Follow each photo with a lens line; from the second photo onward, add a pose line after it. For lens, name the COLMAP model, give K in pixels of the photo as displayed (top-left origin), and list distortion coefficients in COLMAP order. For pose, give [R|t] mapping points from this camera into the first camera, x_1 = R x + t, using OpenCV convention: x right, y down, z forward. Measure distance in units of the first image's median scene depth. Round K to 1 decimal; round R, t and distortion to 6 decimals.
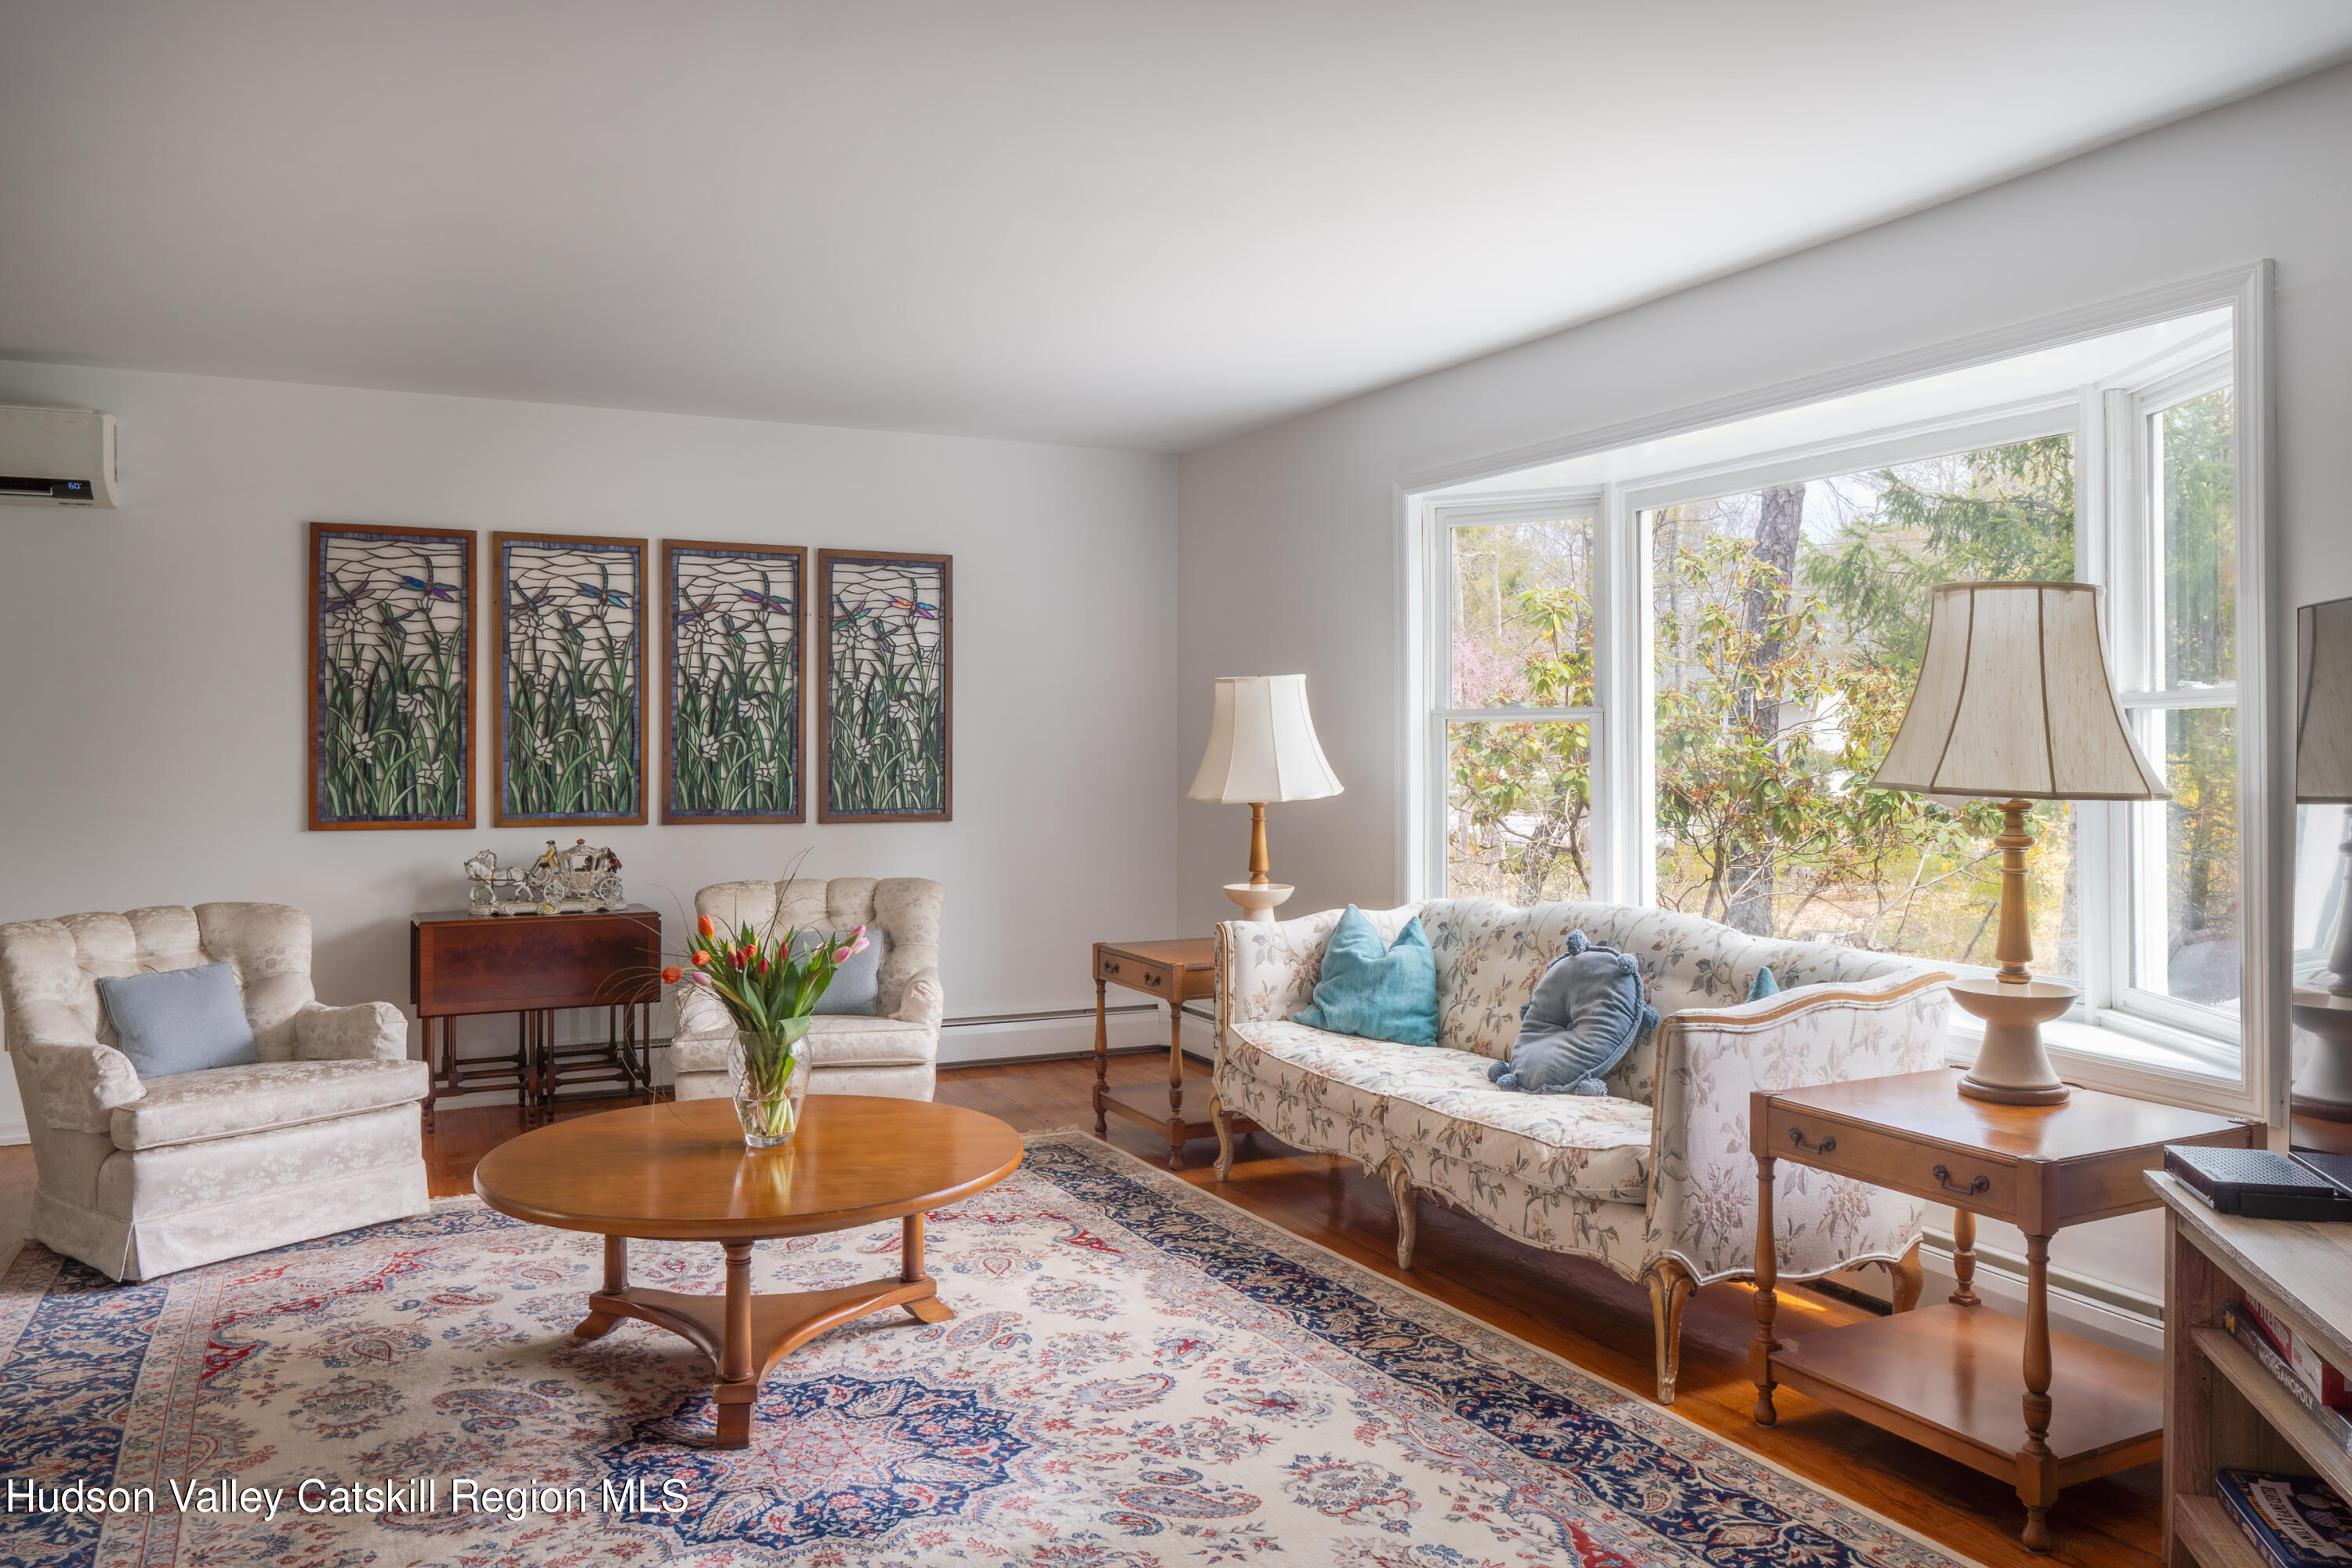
lens RADIAL K [[1663.6, 0, 1164.6], [0, 1663.6, 768.0], [0, 0, 1]] dist [0.007193, -0.004374]
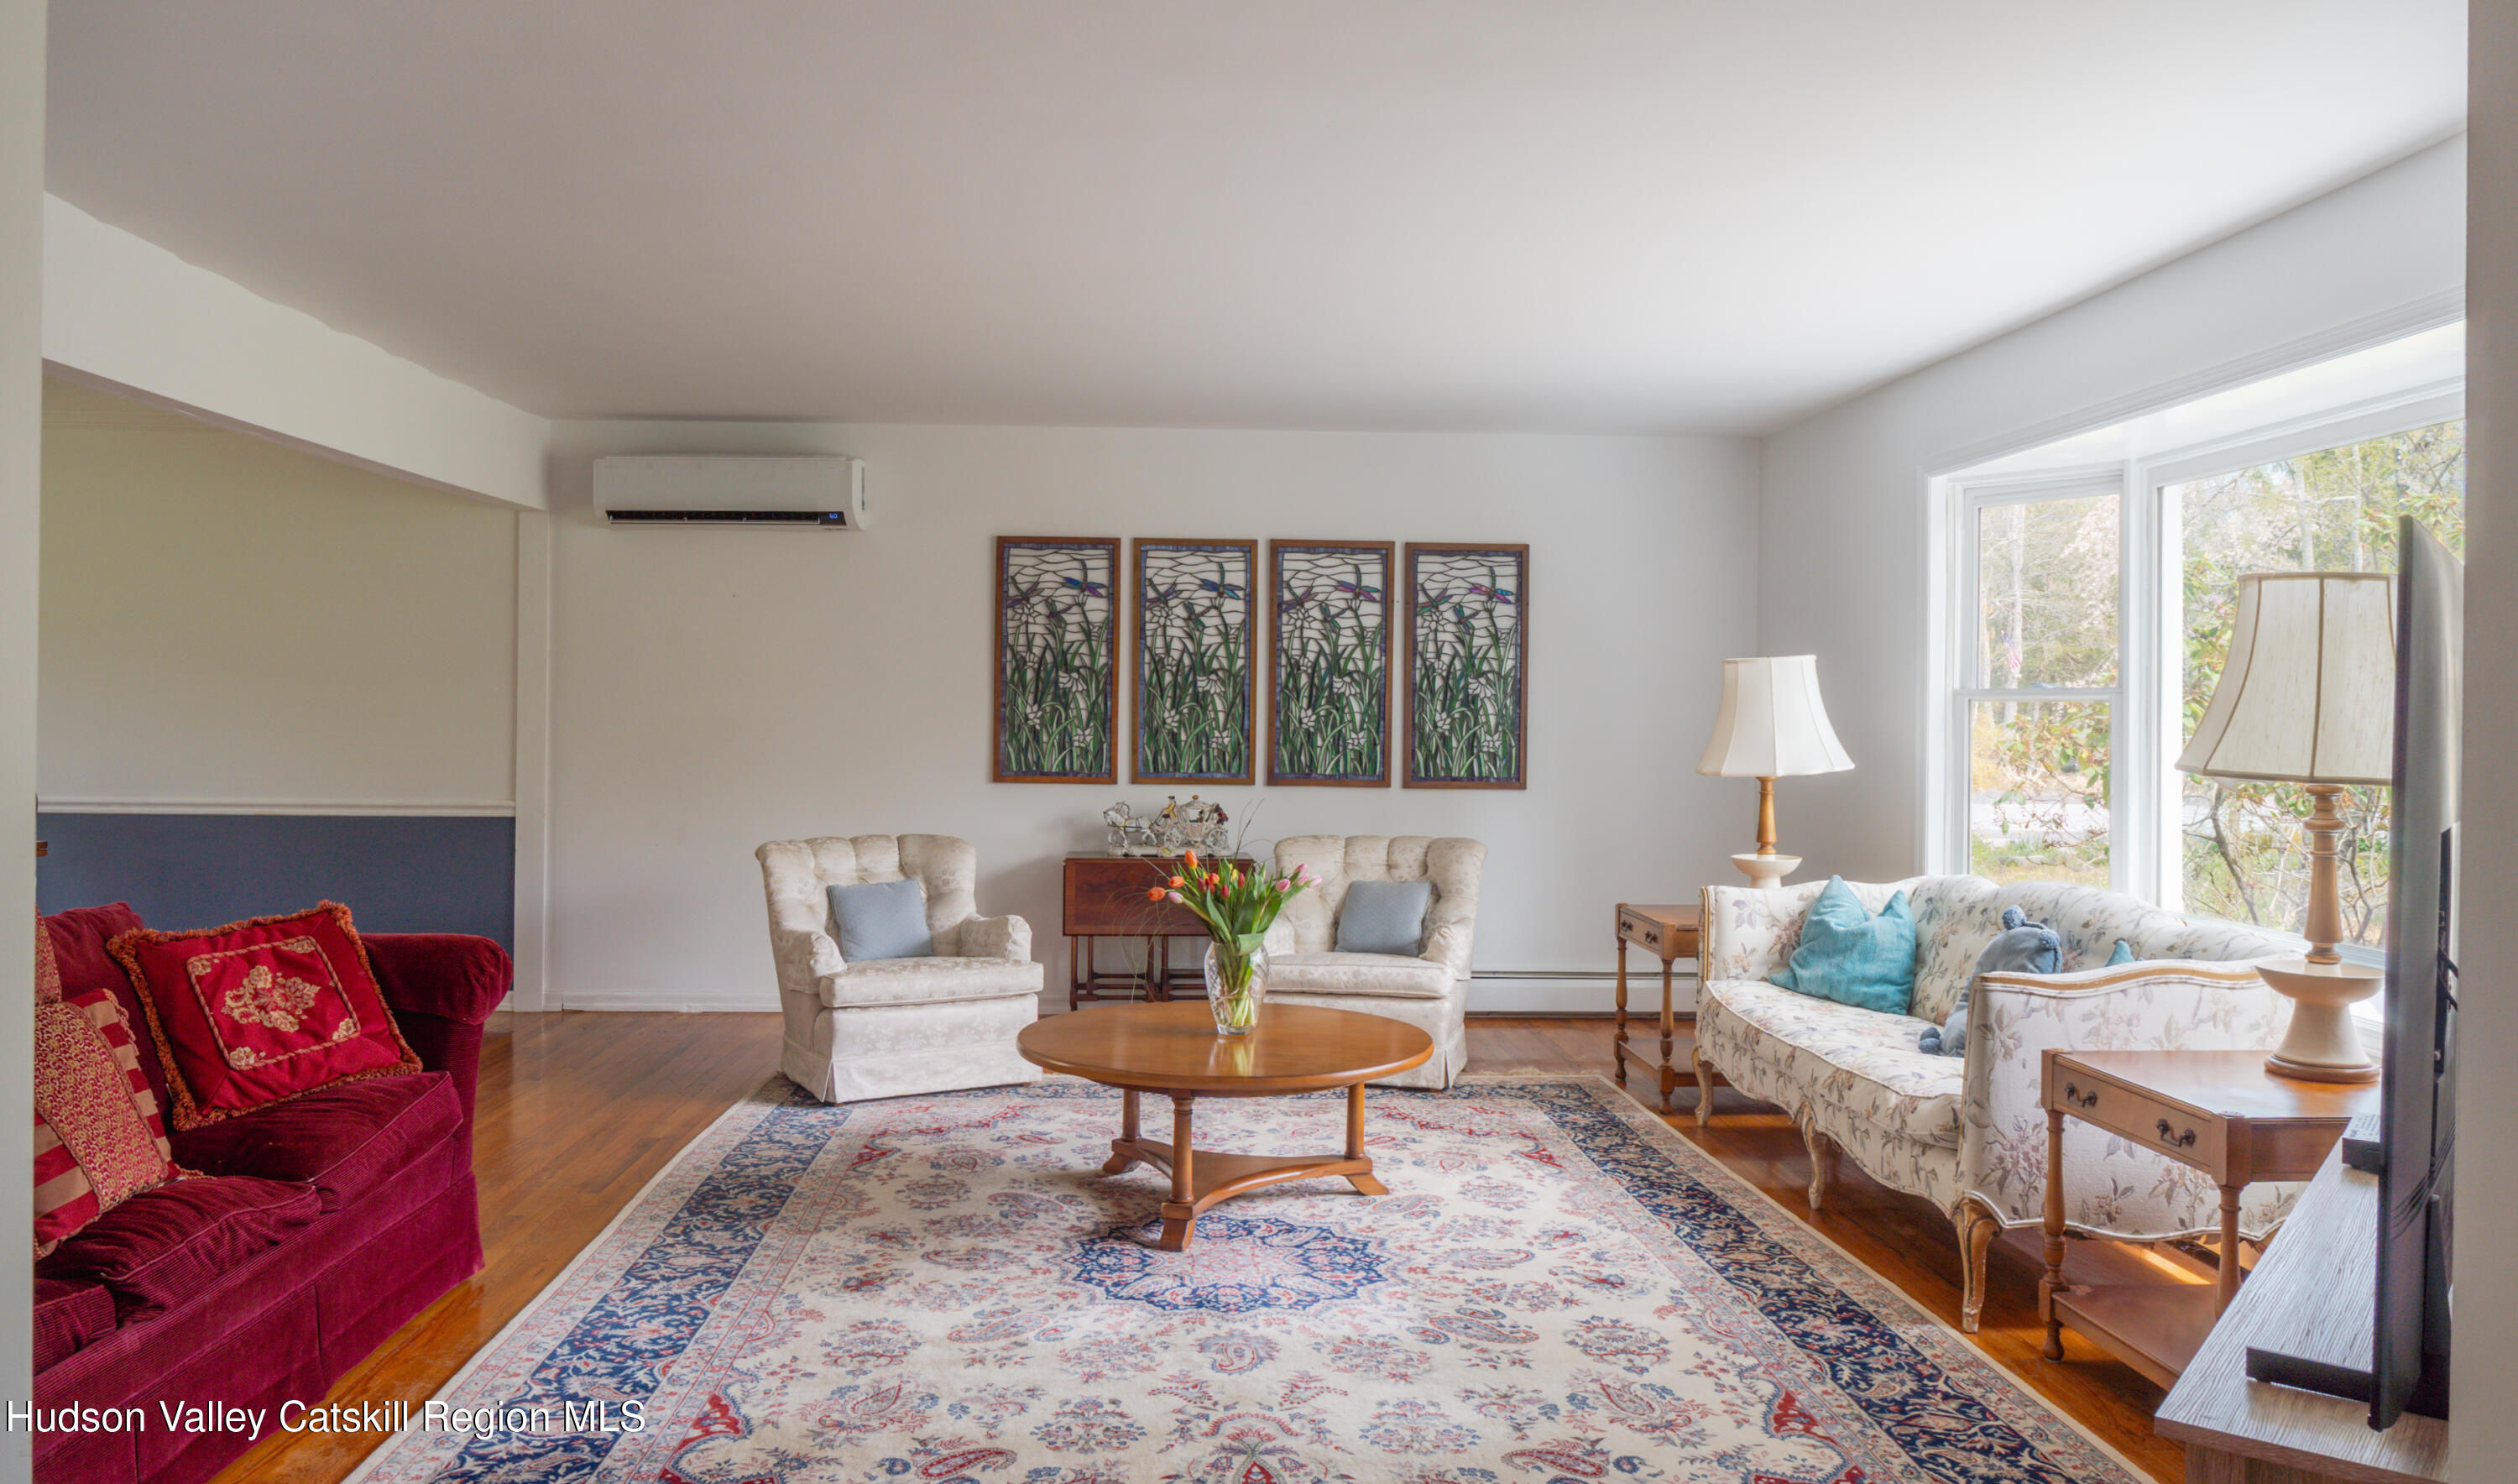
lens RADIAL K [[1715.6, 0, 1262.3], [0, 1715.6, 750.6], [0, 0, 1]] dist [0.021034, -0.000514]
pose [[0.925422, 0.017570, -0.378531, 0.252936], [-0.015562, 0.999844, 0.008362, -0.000113], [0.378619, -0.001848, 0.925551, -0.185661]]
